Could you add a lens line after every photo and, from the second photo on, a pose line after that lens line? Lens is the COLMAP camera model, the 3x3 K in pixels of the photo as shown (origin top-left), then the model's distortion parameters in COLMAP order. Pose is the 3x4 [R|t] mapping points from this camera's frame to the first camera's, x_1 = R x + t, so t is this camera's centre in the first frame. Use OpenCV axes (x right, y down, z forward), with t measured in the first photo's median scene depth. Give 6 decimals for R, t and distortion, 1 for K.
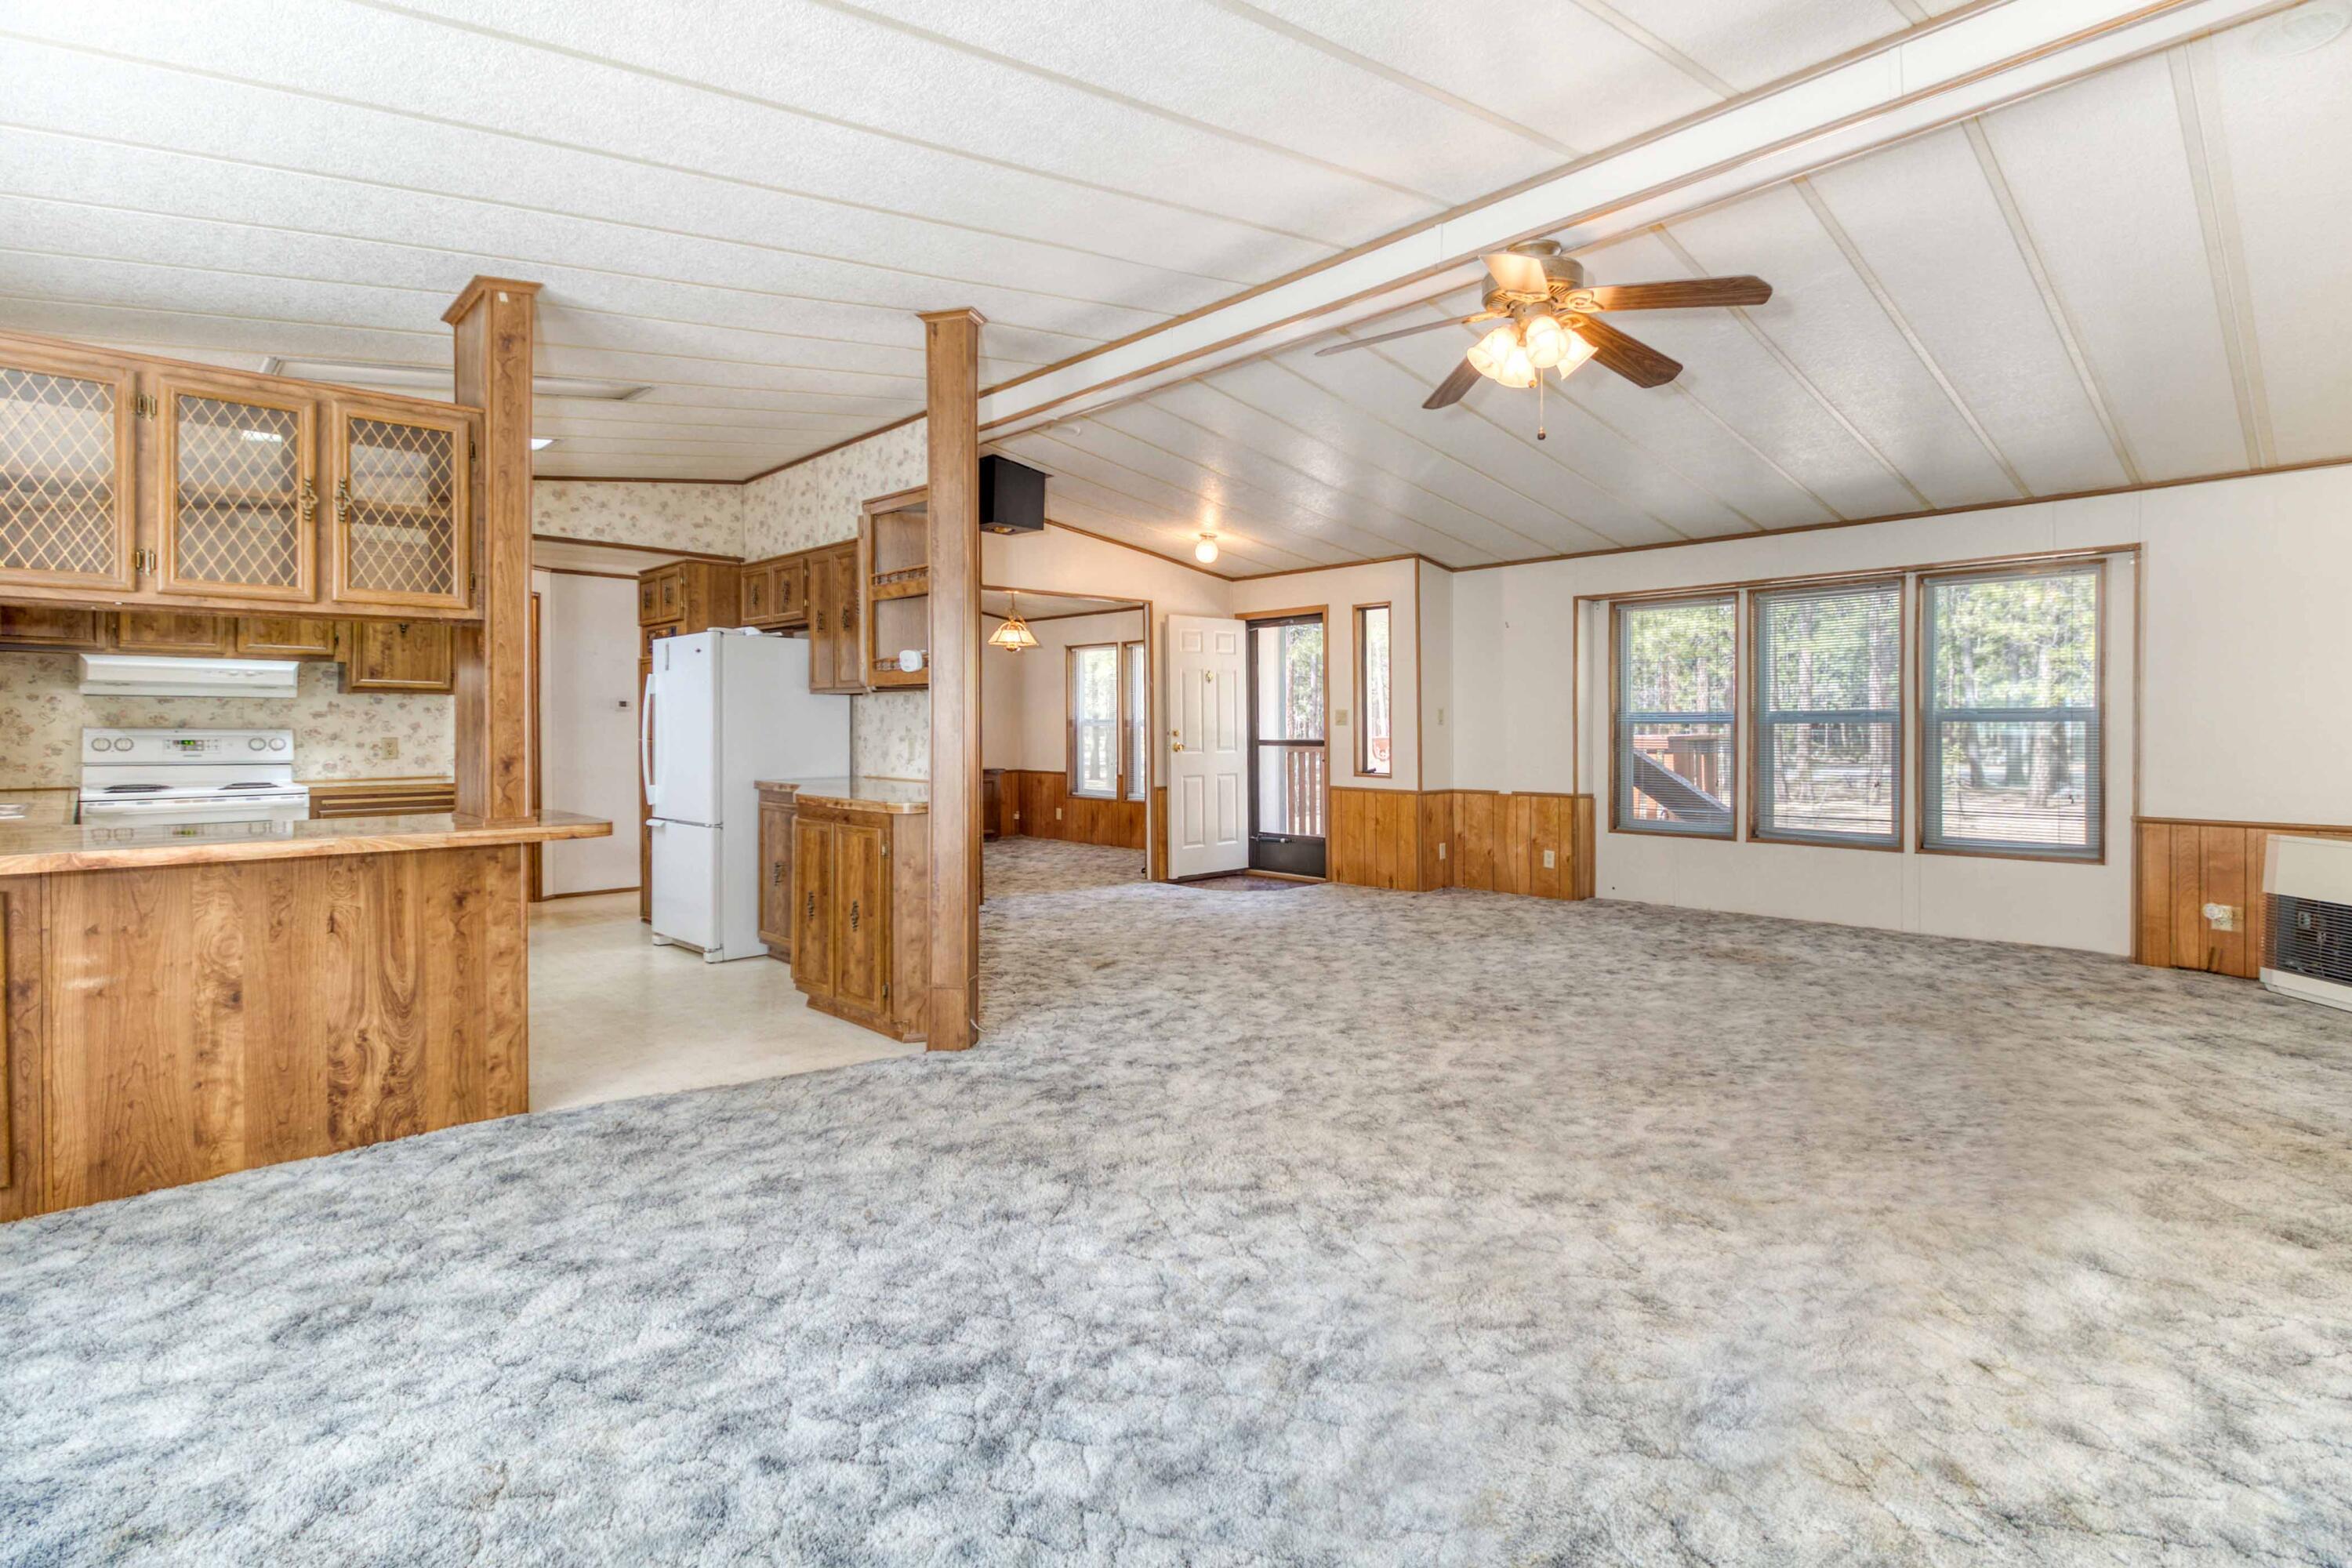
lens RADIAL K [[1099.1, 0, 1177.3], [0, 1099.1, 736.7], [0, 0, 1]] dist [0.014848, -0.011727]
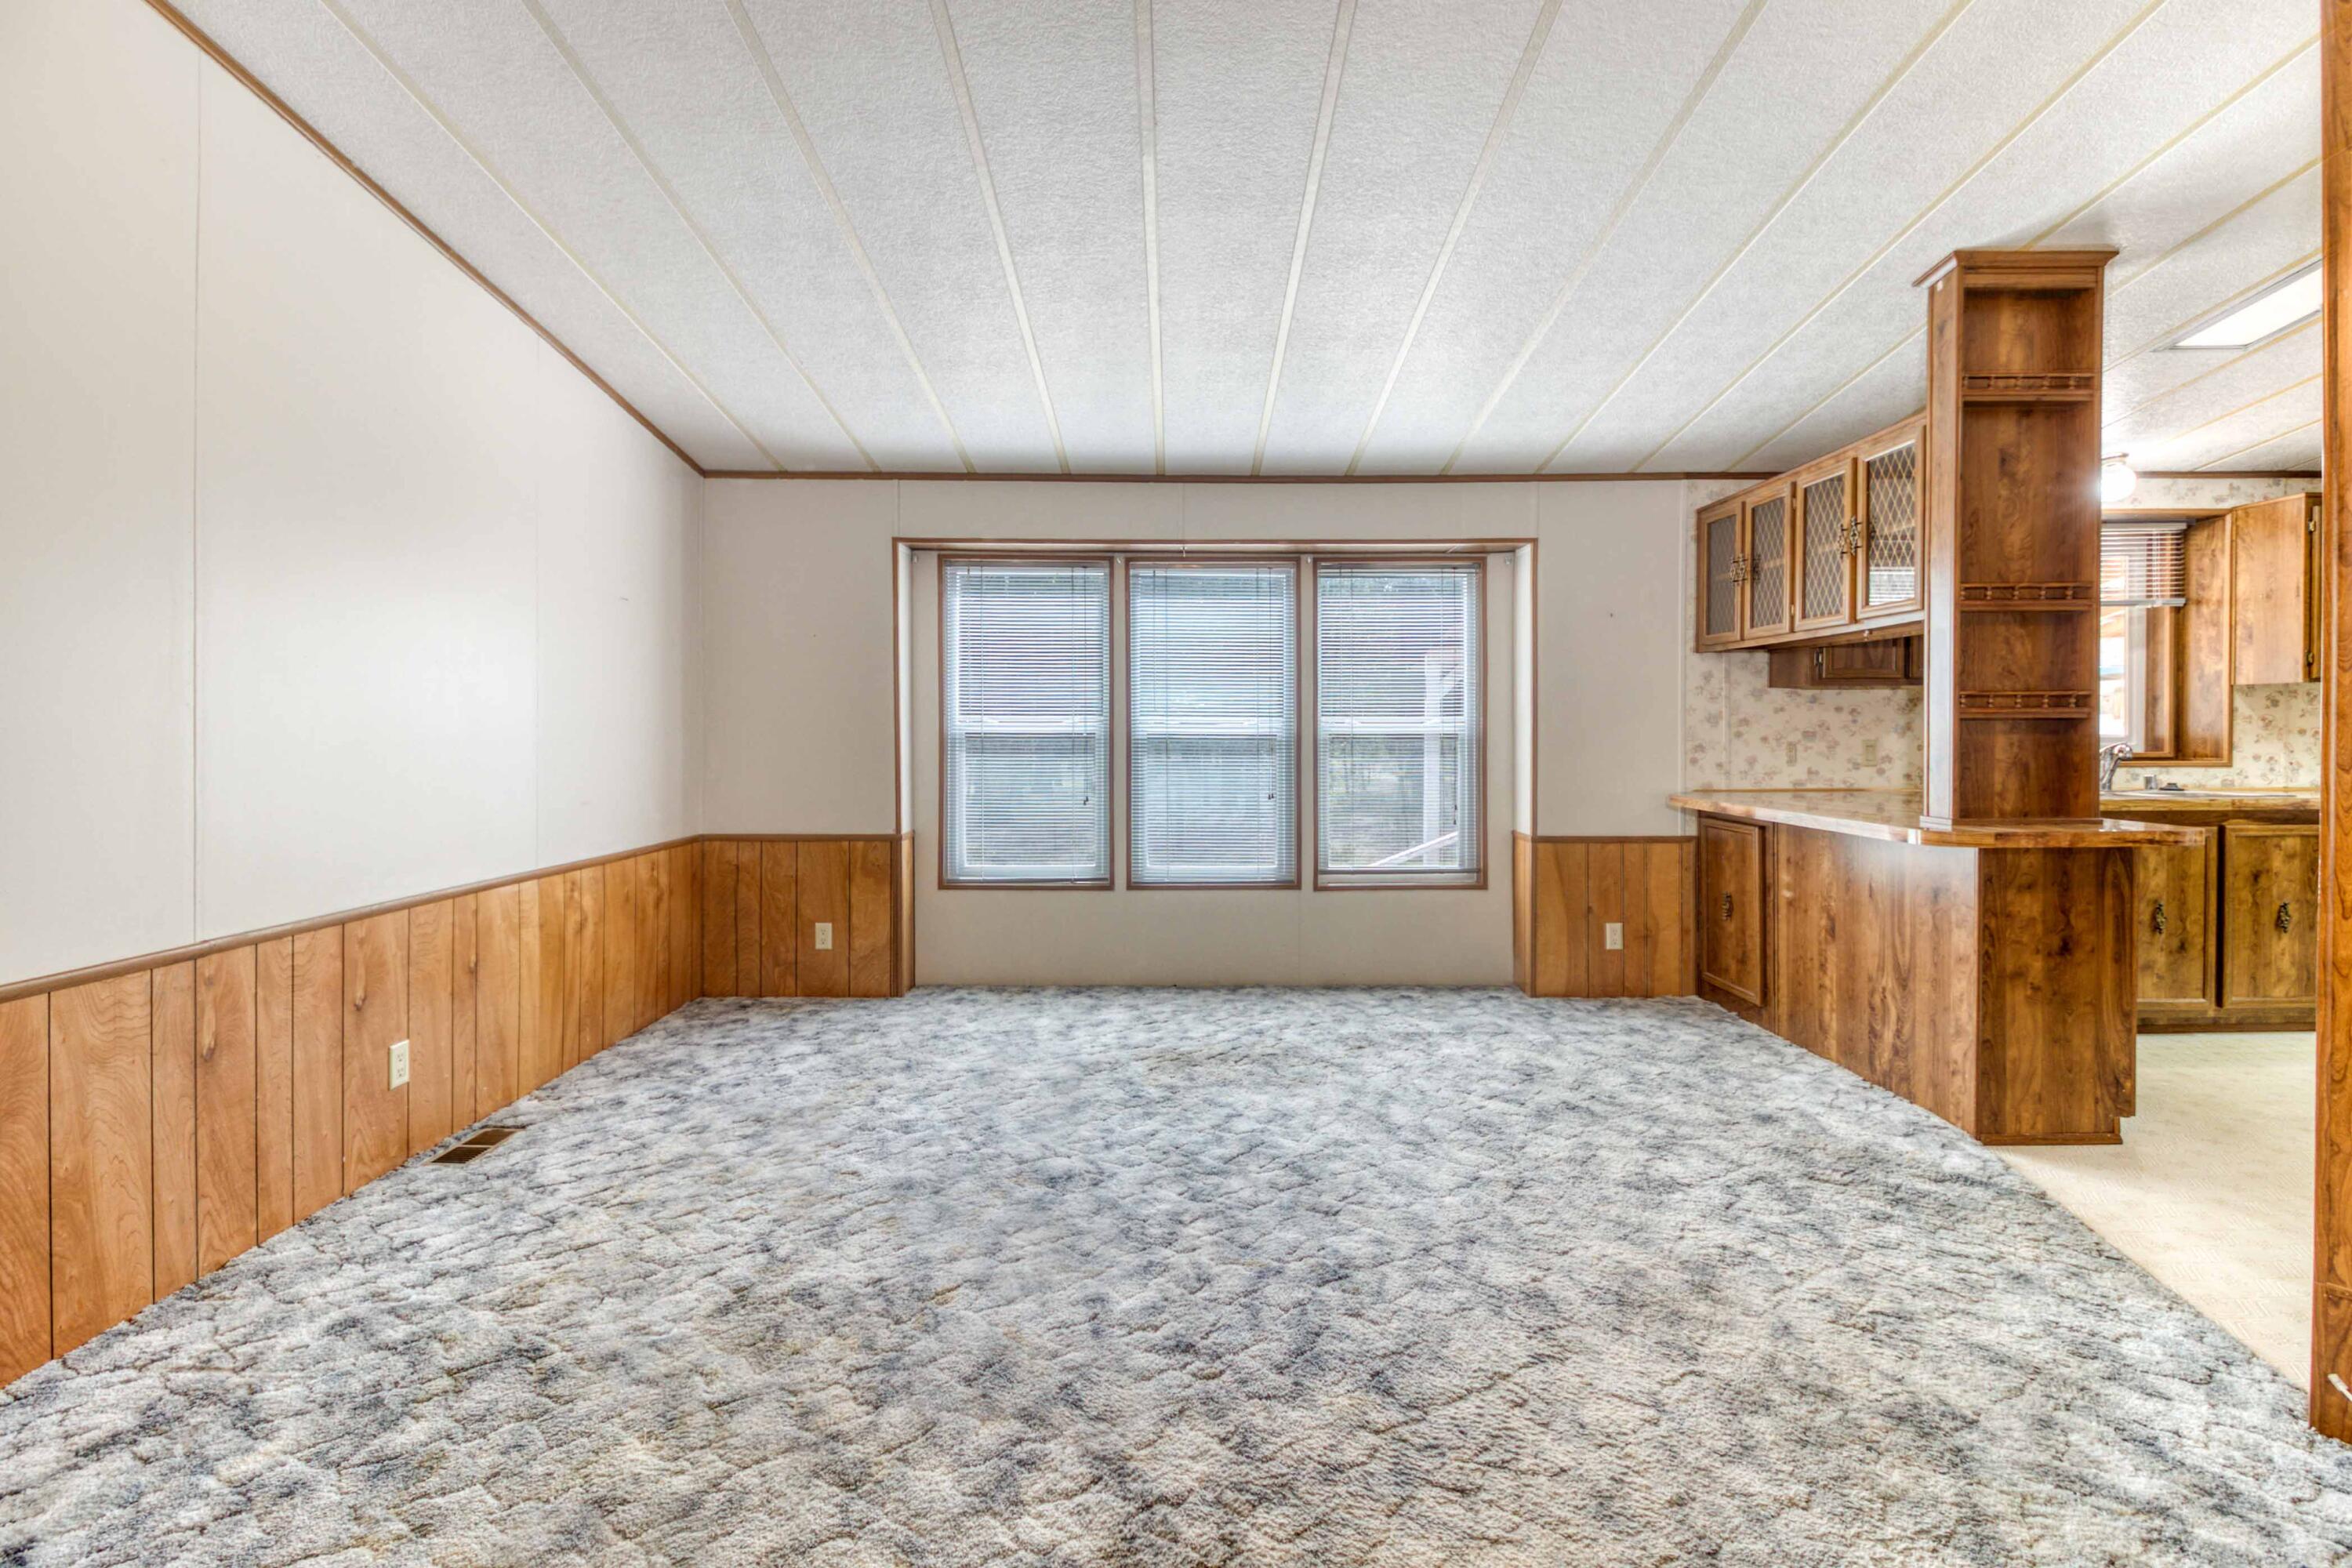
lens RADIAL K [[1099.1, 0, 1186.2], [0, 1099.1, 735.7], [0, 0, 1]] dist [0.014848, -0.011727]
pose [[-0.688166, 0.007727, -0.725513, 0.569869], [-0.002542, 0.999911, 0.013060, -0.010073], [0.725549, 0.010832, -0.688085, 1.204622]]
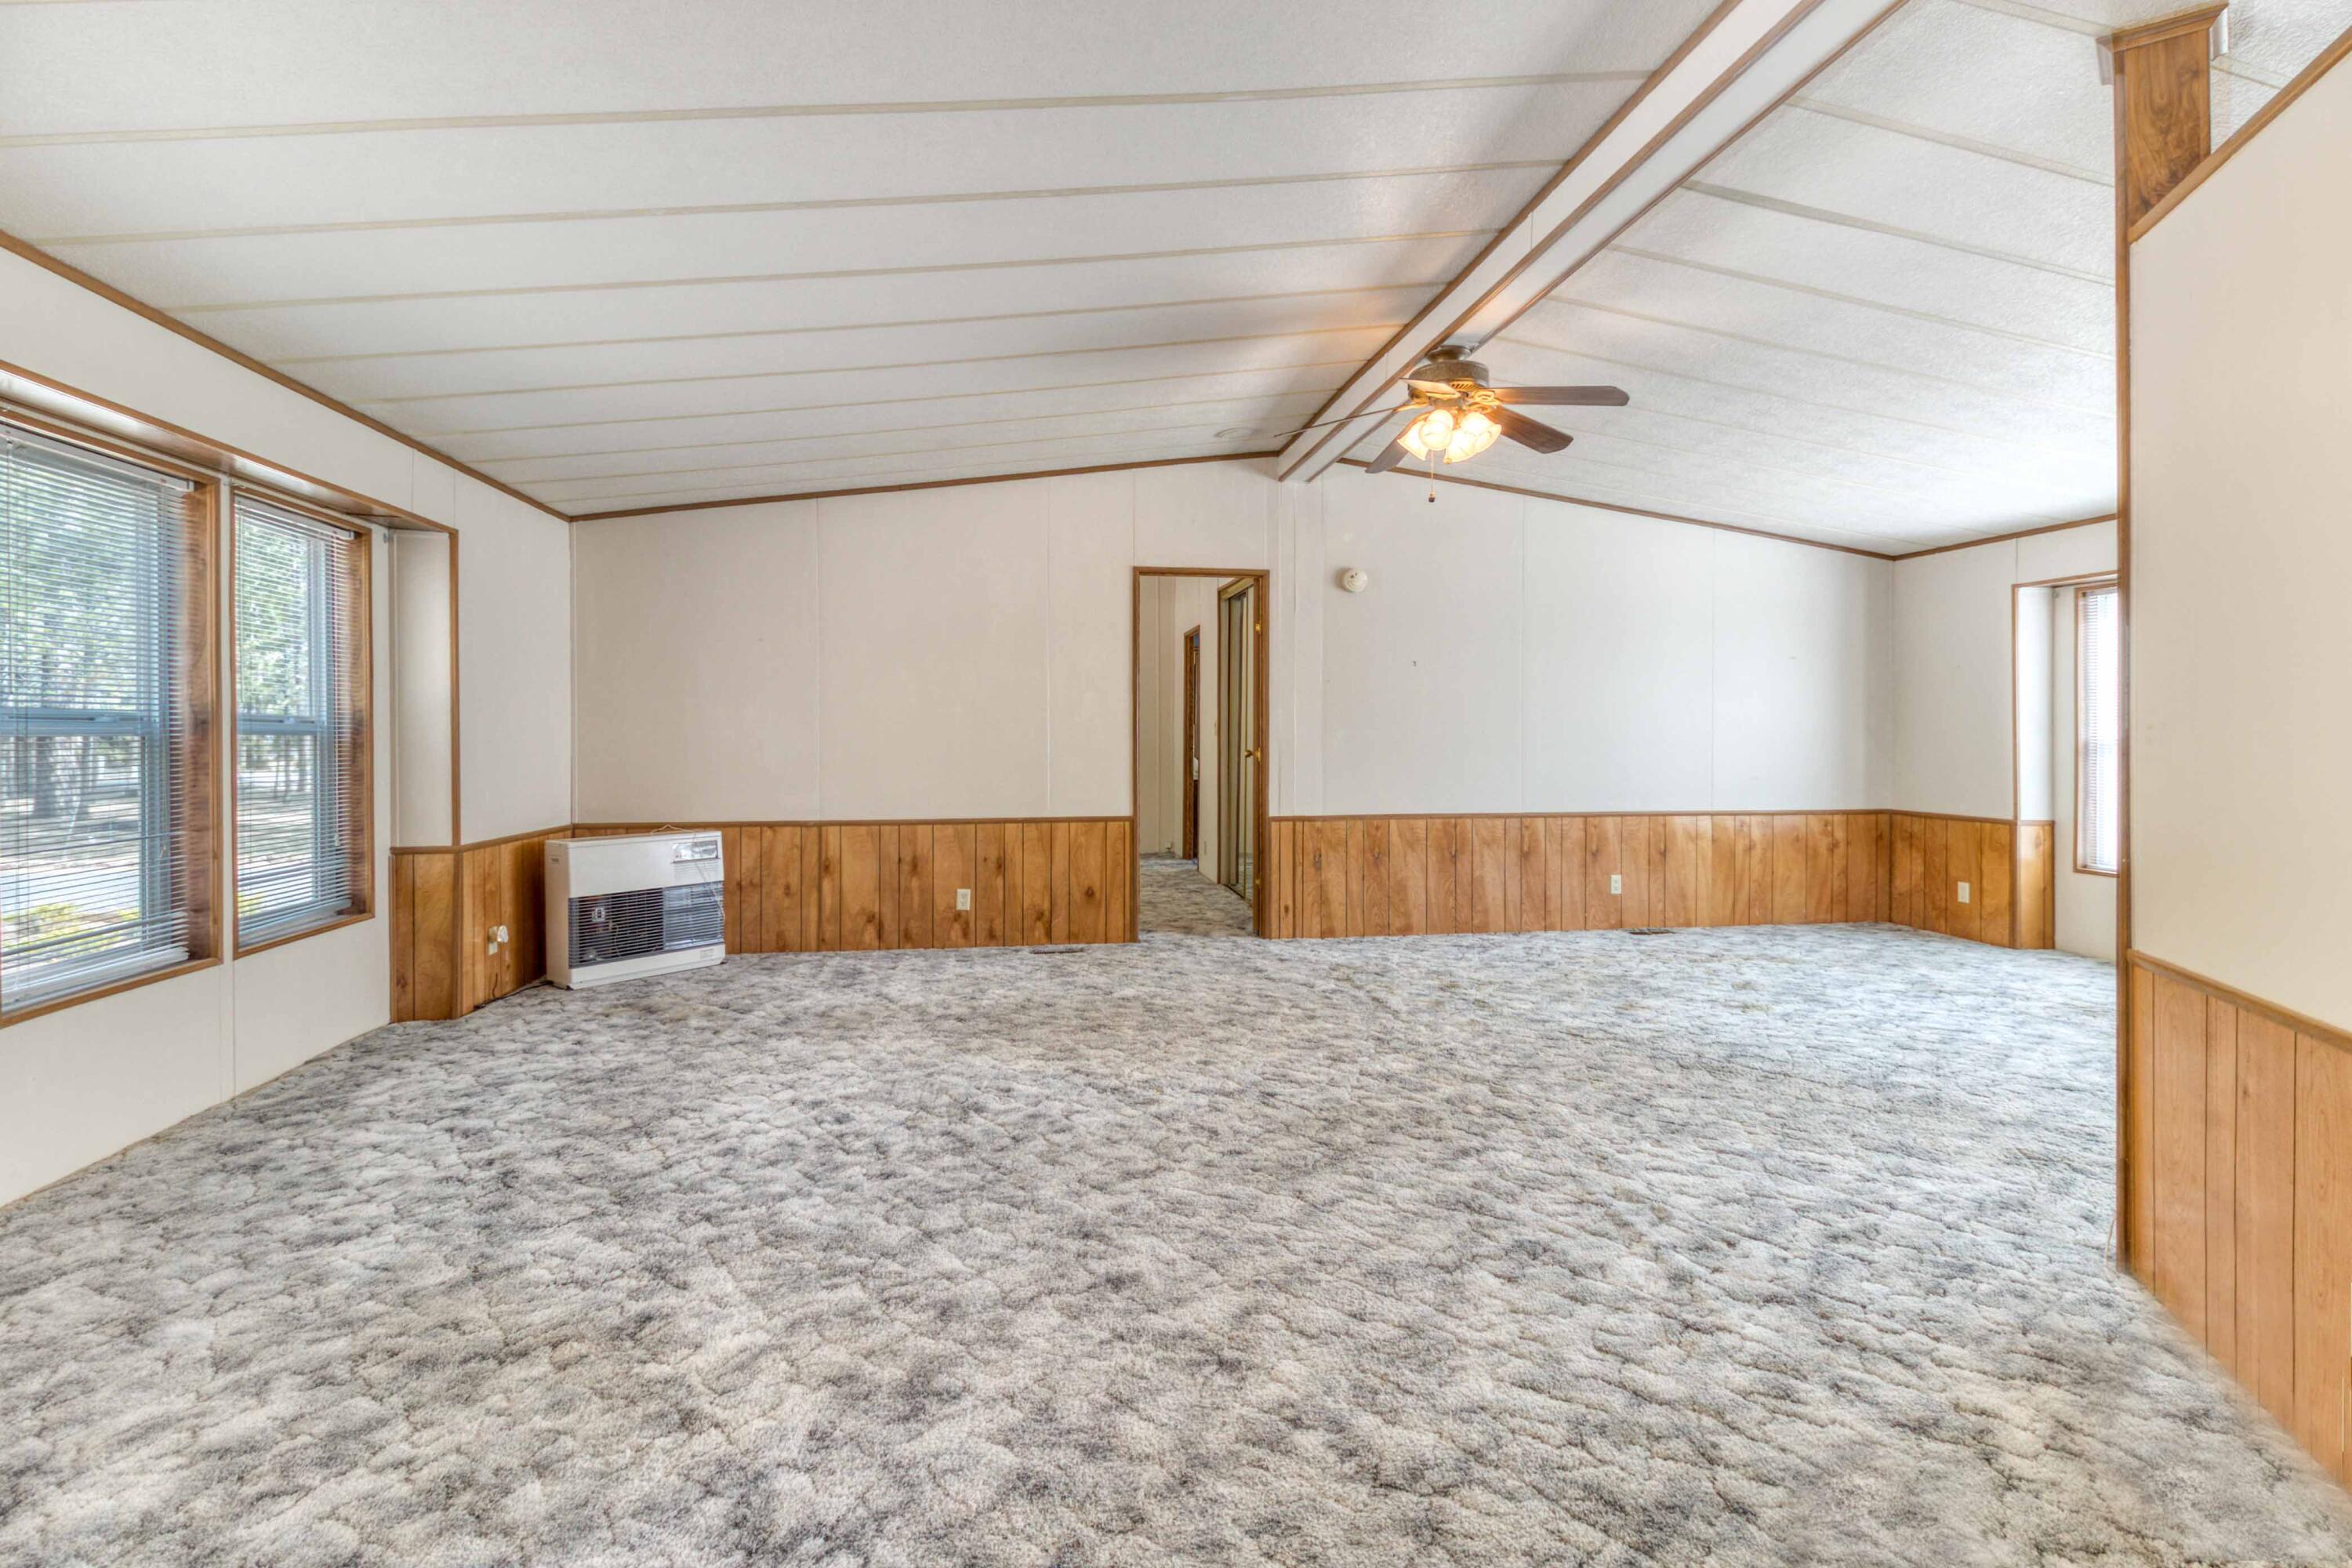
lens RADIAL K [[1099.1, 0, 1178.3], [0, 1099.1, 741.1], [0, 0, 1]] dist [0.014848, -0.011727]
pose [[-0.823114, -0.001675, 0.567873, -0.127880], [0.003846, 0.999956, 0.008525, -0.011829], [-0.567863, 0.009201, -0.823072, 2.238601]]
